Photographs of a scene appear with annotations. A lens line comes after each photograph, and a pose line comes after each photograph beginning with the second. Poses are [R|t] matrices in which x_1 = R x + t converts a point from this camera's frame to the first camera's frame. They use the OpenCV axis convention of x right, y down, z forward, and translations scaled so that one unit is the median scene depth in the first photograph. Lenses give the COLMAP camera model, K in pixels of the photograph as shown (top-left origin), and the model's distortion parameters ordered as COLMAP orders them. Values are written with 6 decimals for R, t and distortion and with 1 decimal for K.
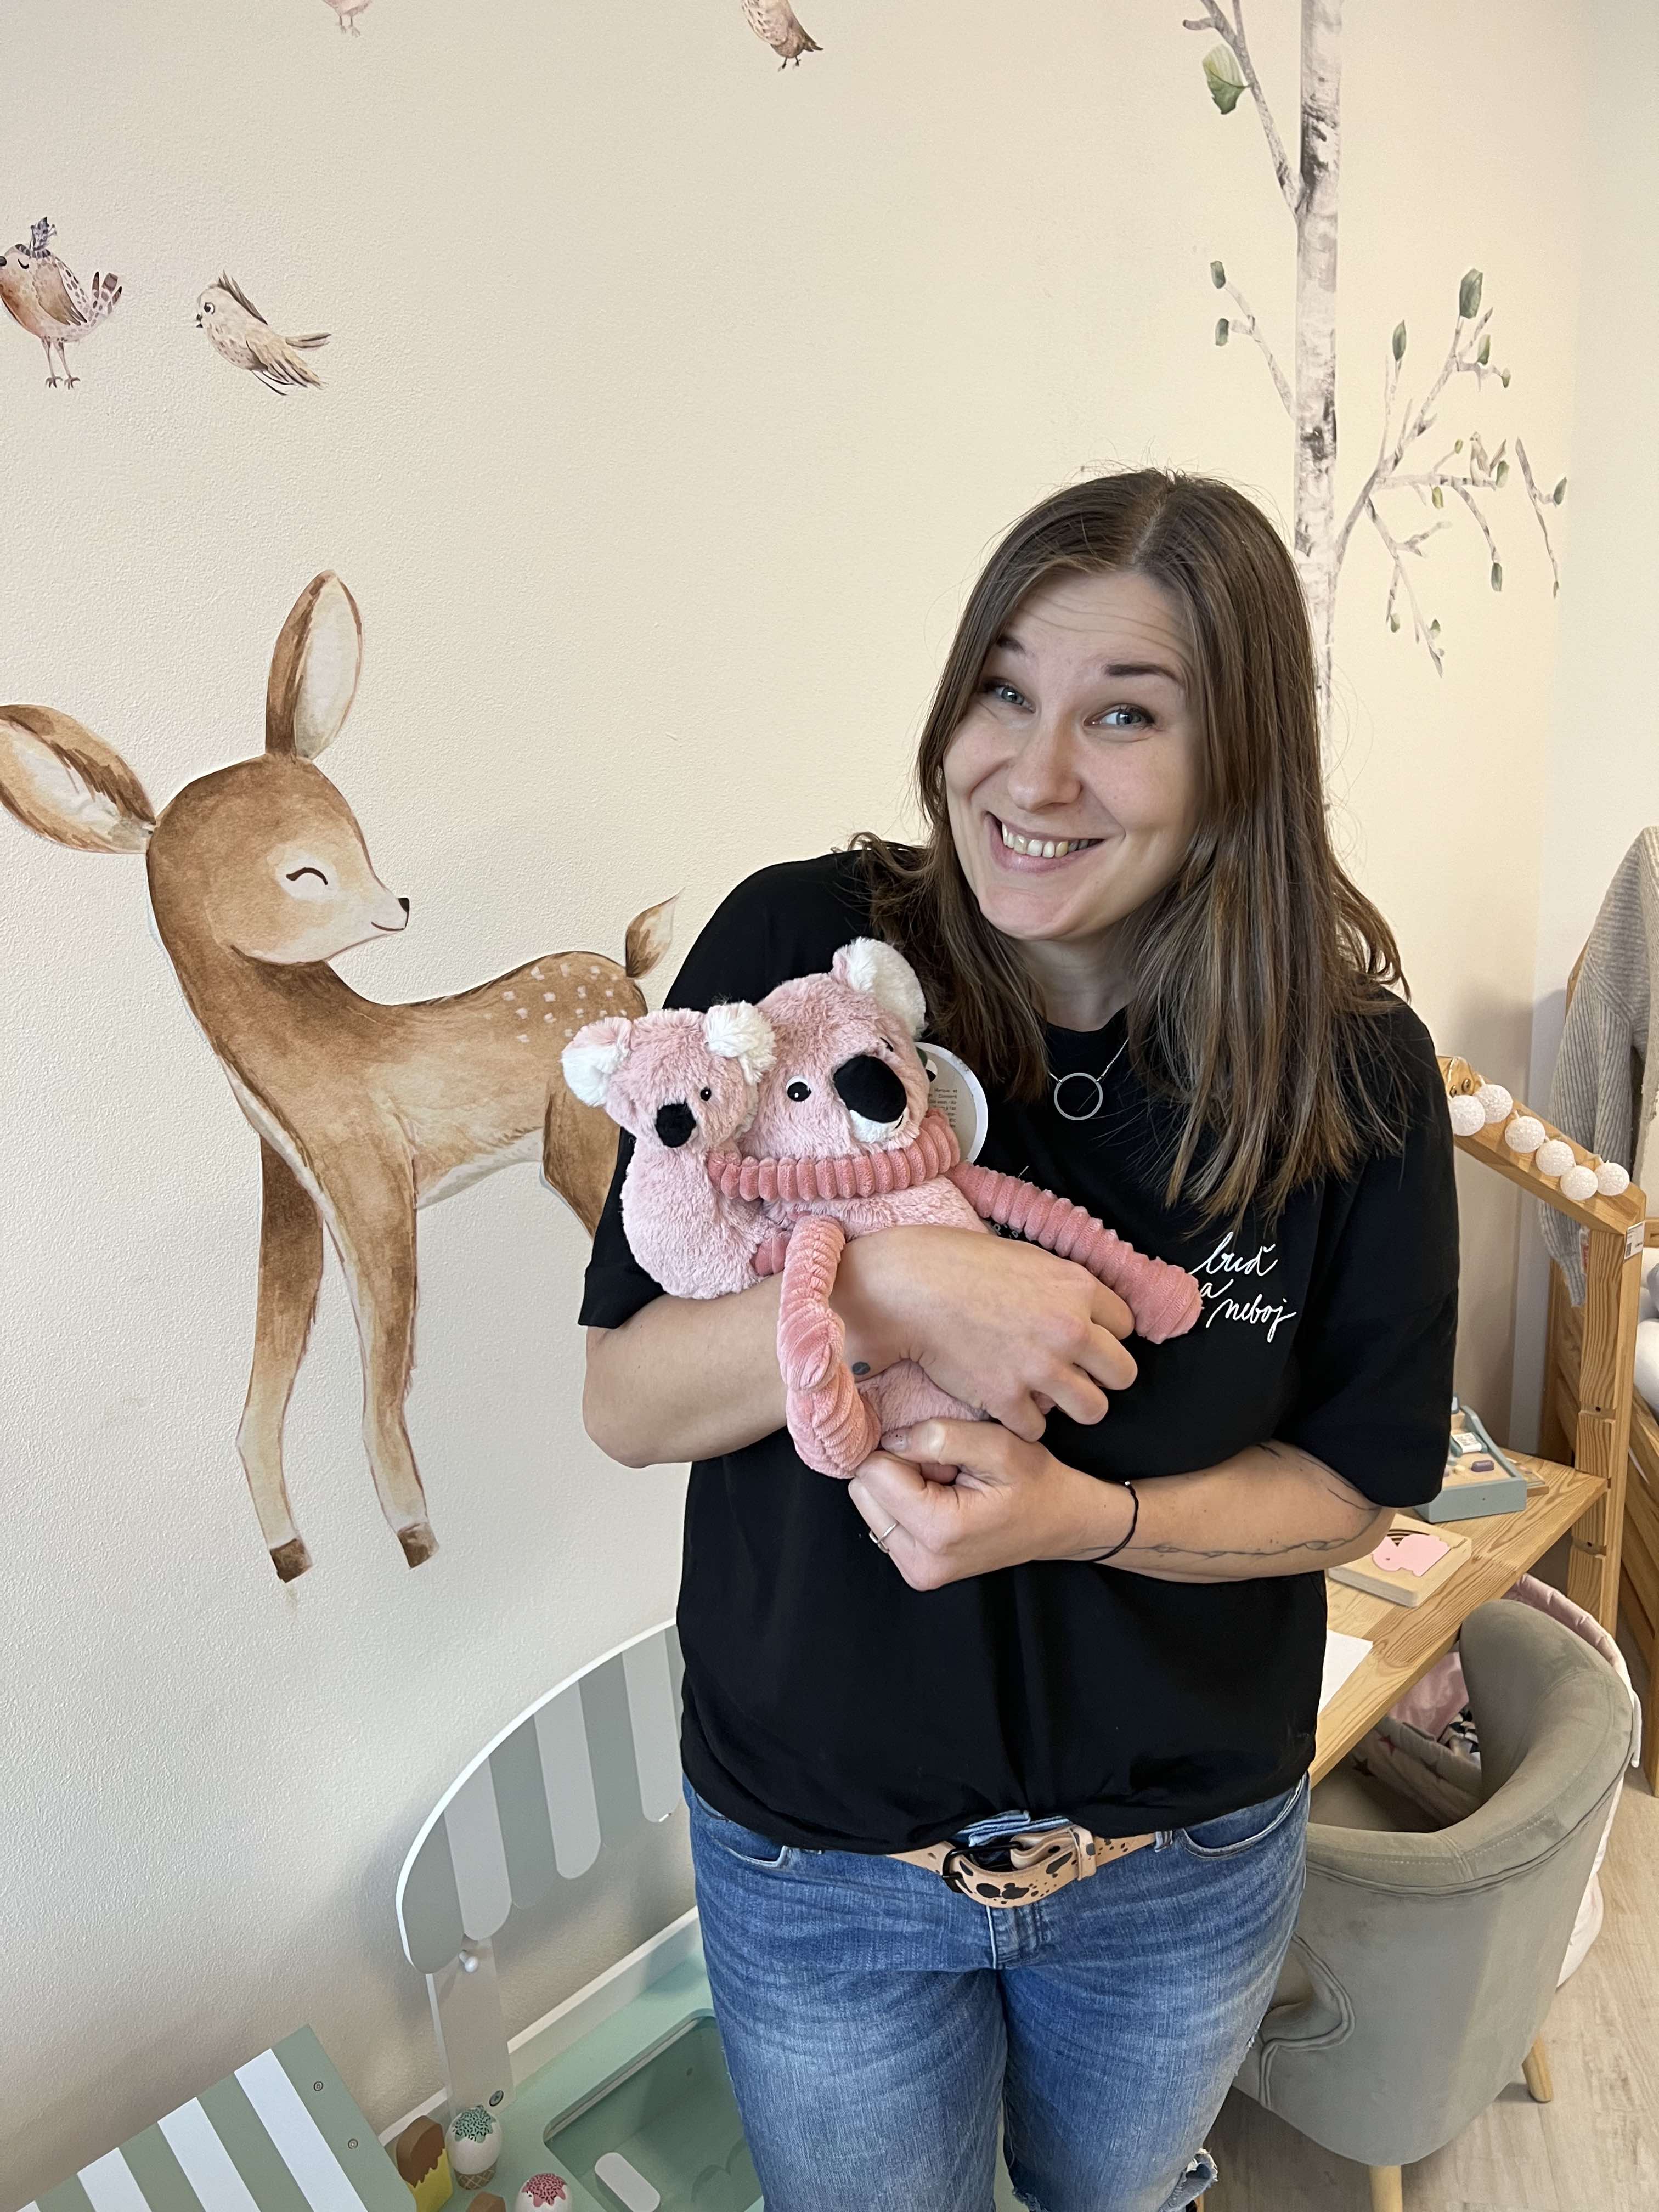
lens RADIAL K [[1685.0, 0, 834.3], [0, 1685.0, 1106.6], [0, 0, 1]] dist [0.028242, -0.029998]
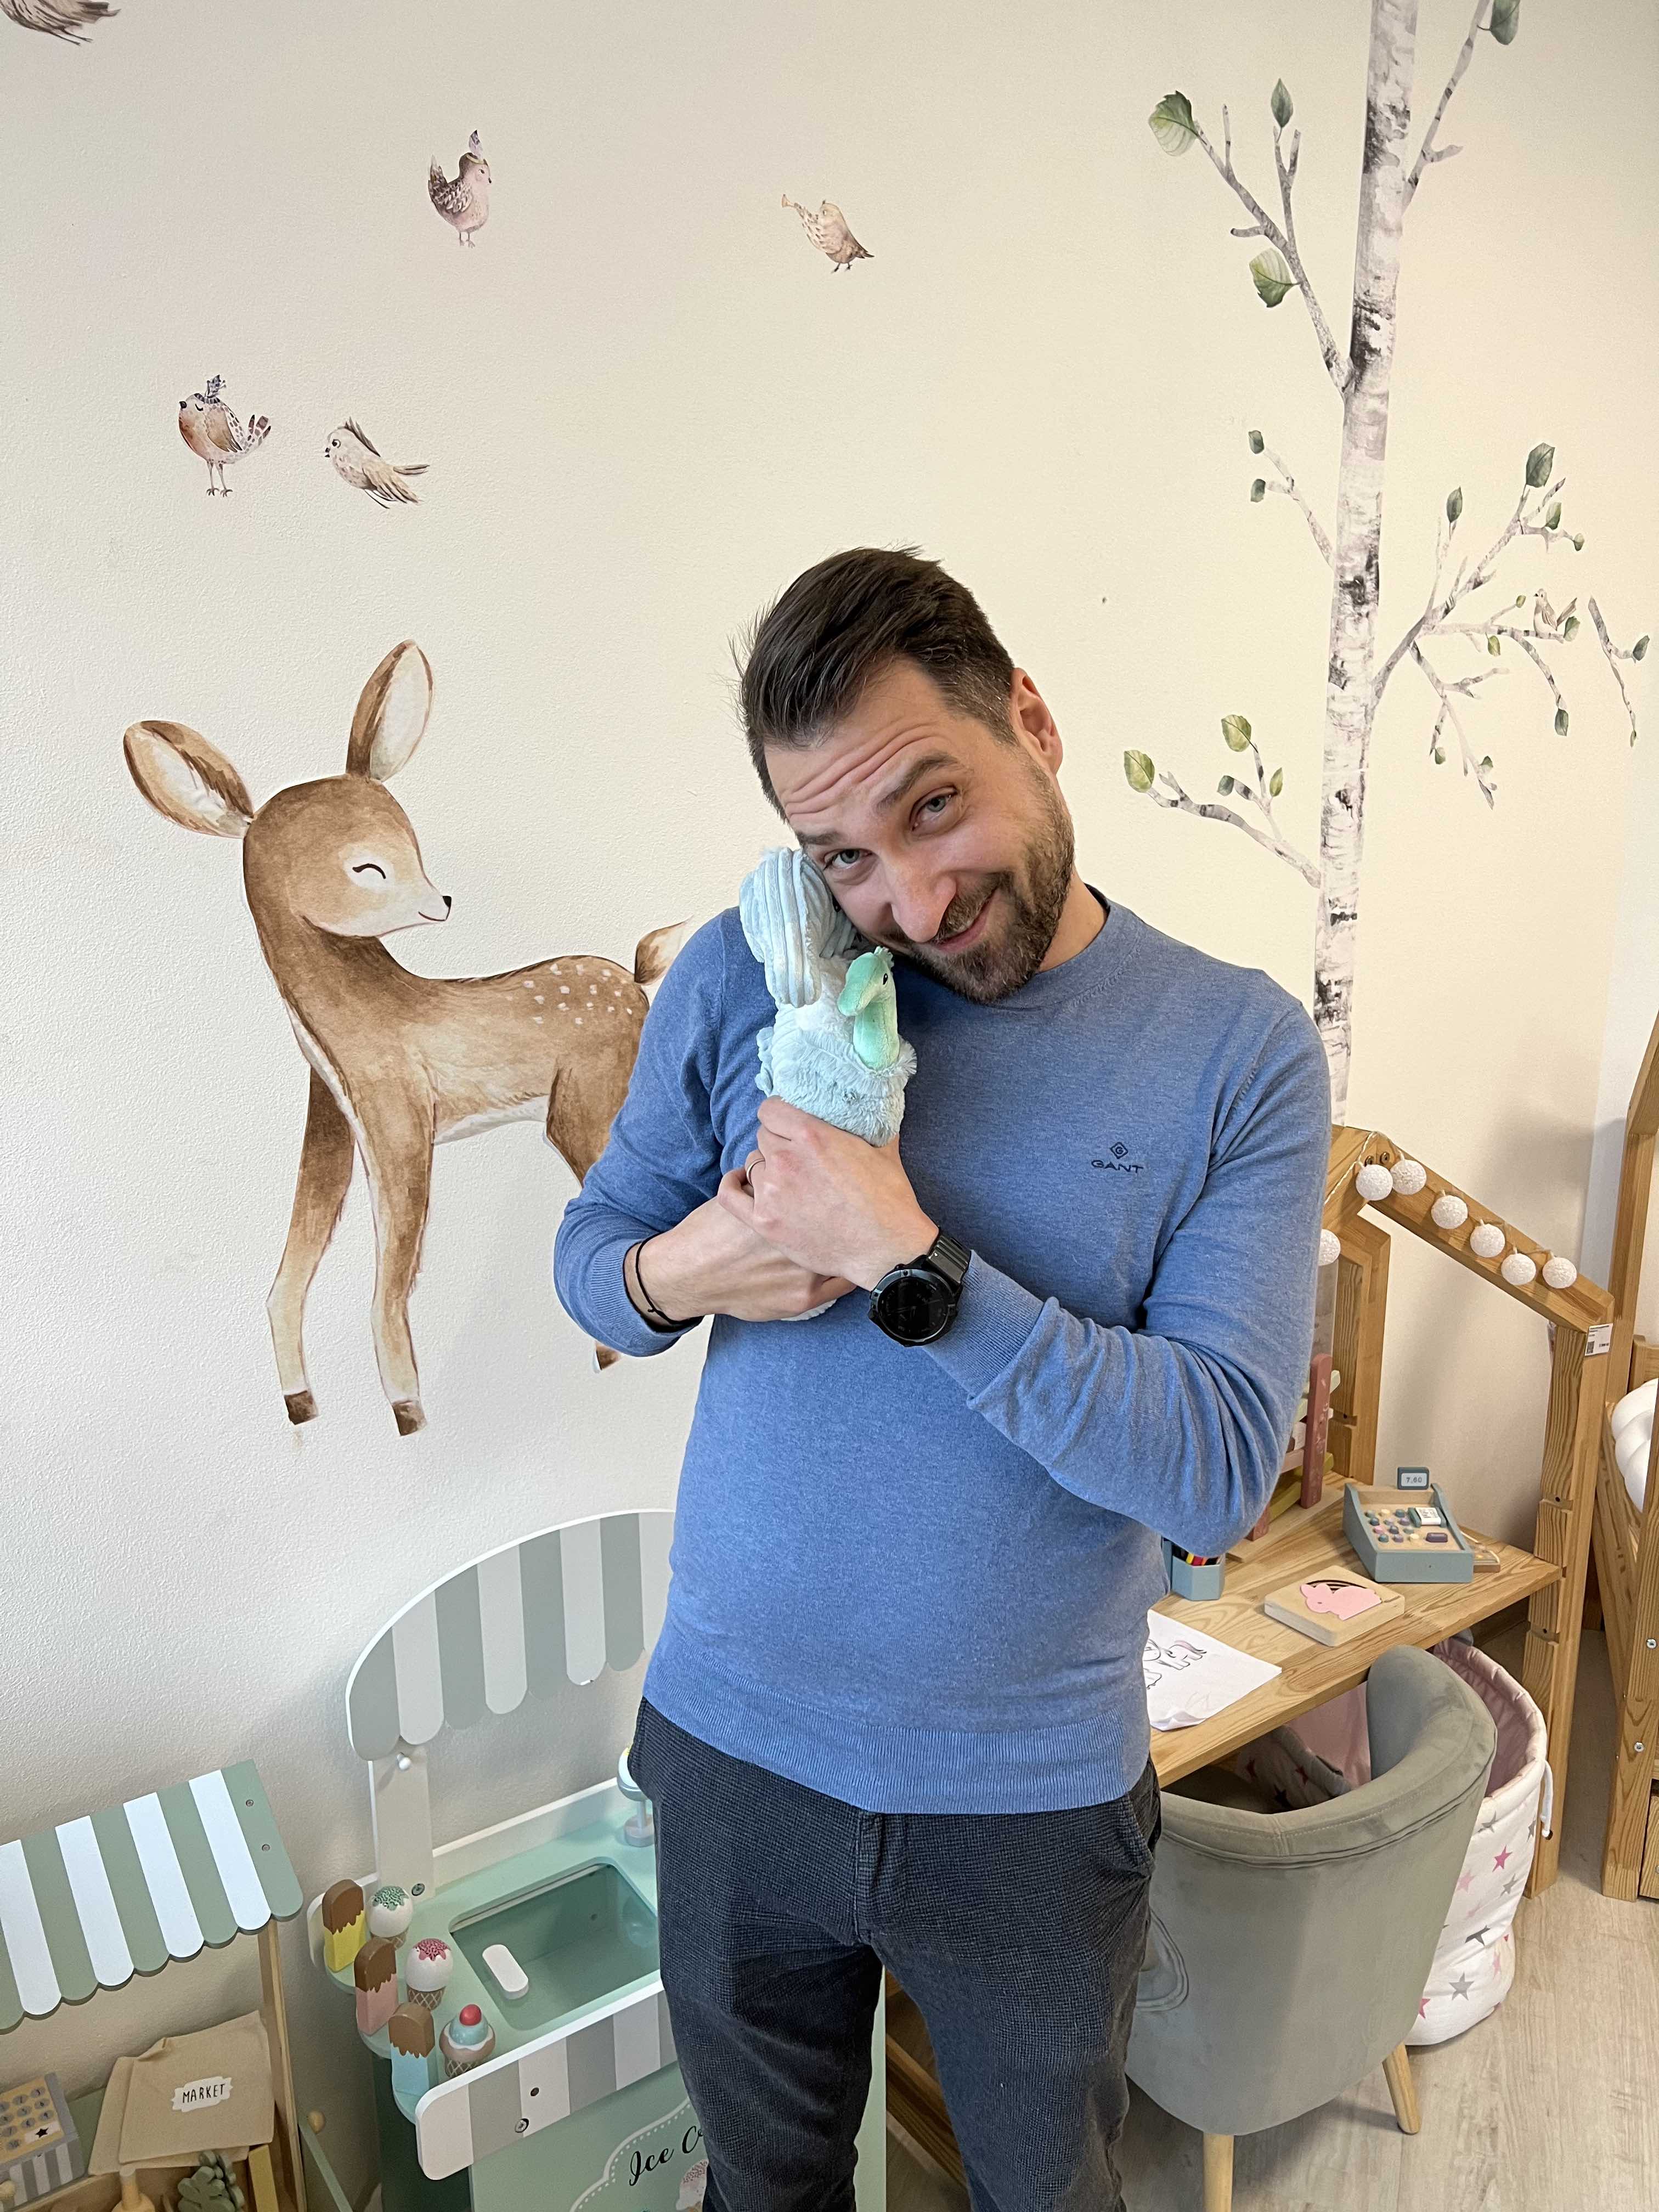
lens RADIAL K [[1685.0, 0, 836.9], [0, 1685.0, 1108.1], [0, 0, 1]] dist [0.028242, -0.029998]
pose [[0.984397, 0.099866, -0.144875, 0.223322], [-0.108544, 0.992664, -0.053265, 0.067720], [0.138493, 0.068159, 0.988015, -0.196801]]
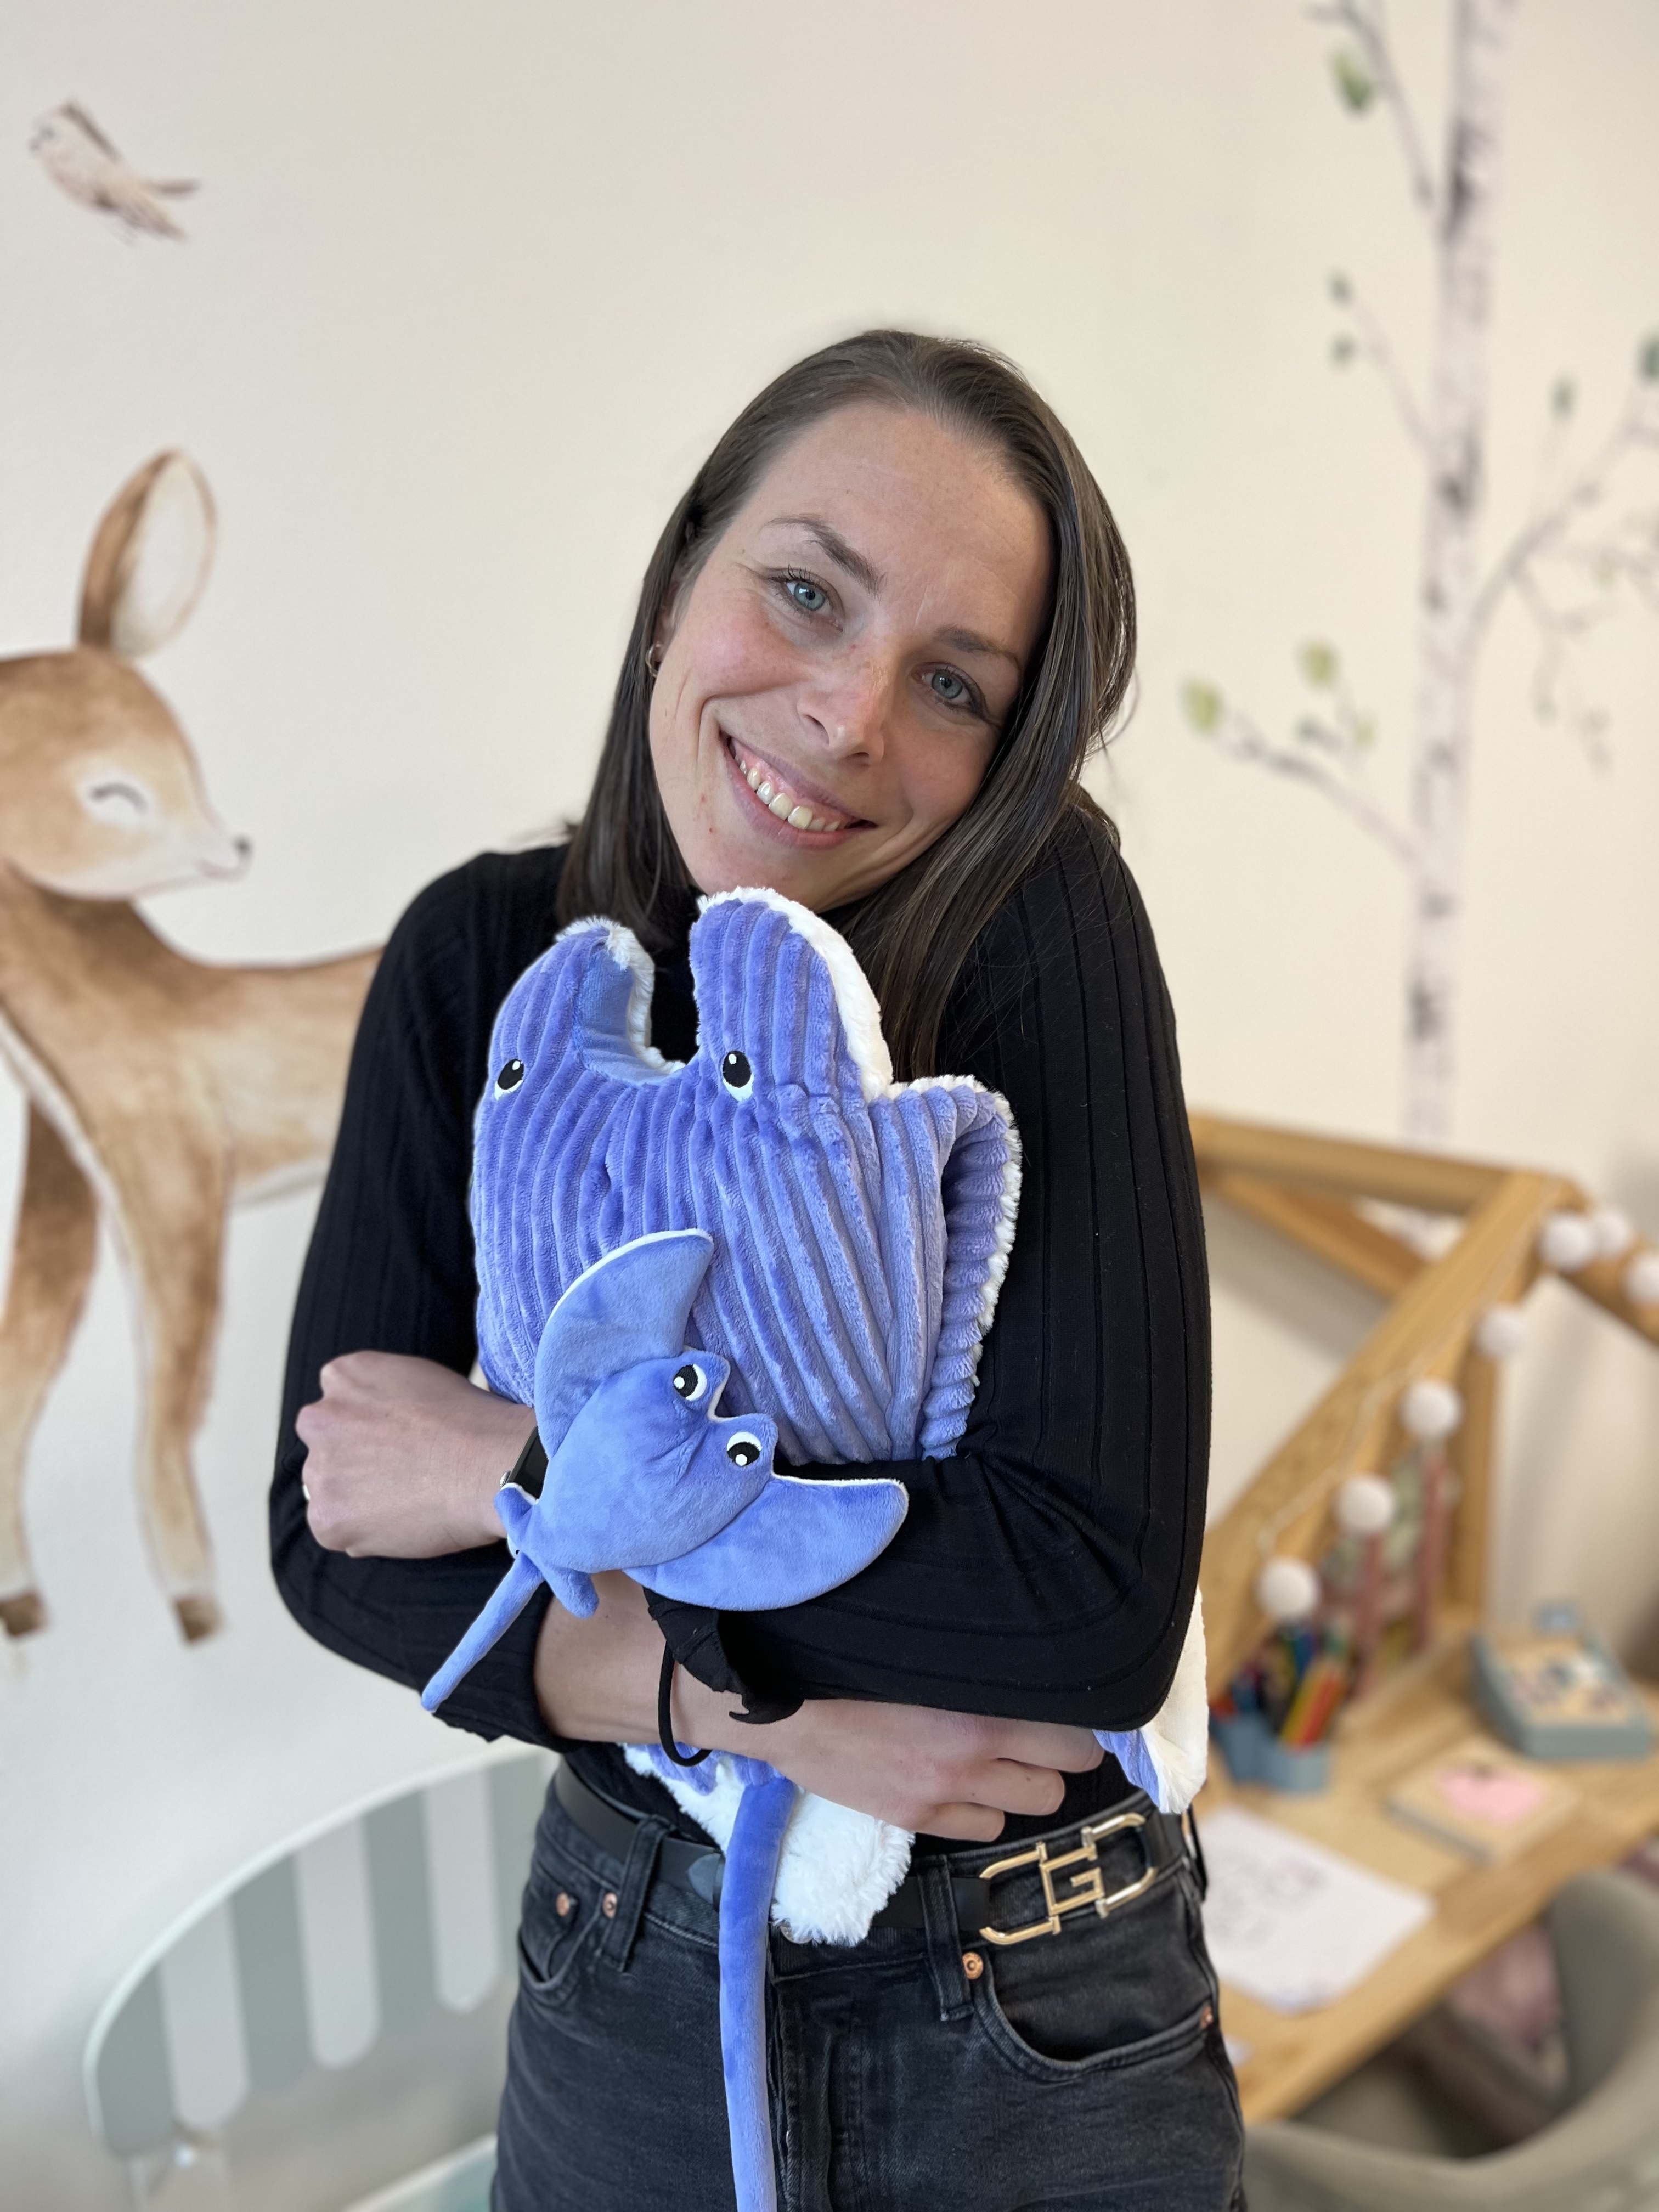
lens RADIAL K [[1685.0, 0, 838.1], [0, 1685.0, 1104.0], [0, 0, 1]] dist [0.028242, -0.029998]
pose [[0.989992, 0.078595, -0.117209, 0.146362], [-0.089936, 0.991423, -0.094831, 0.060079], [0.108751, 0.104424, 0.988569, 0.190219]]
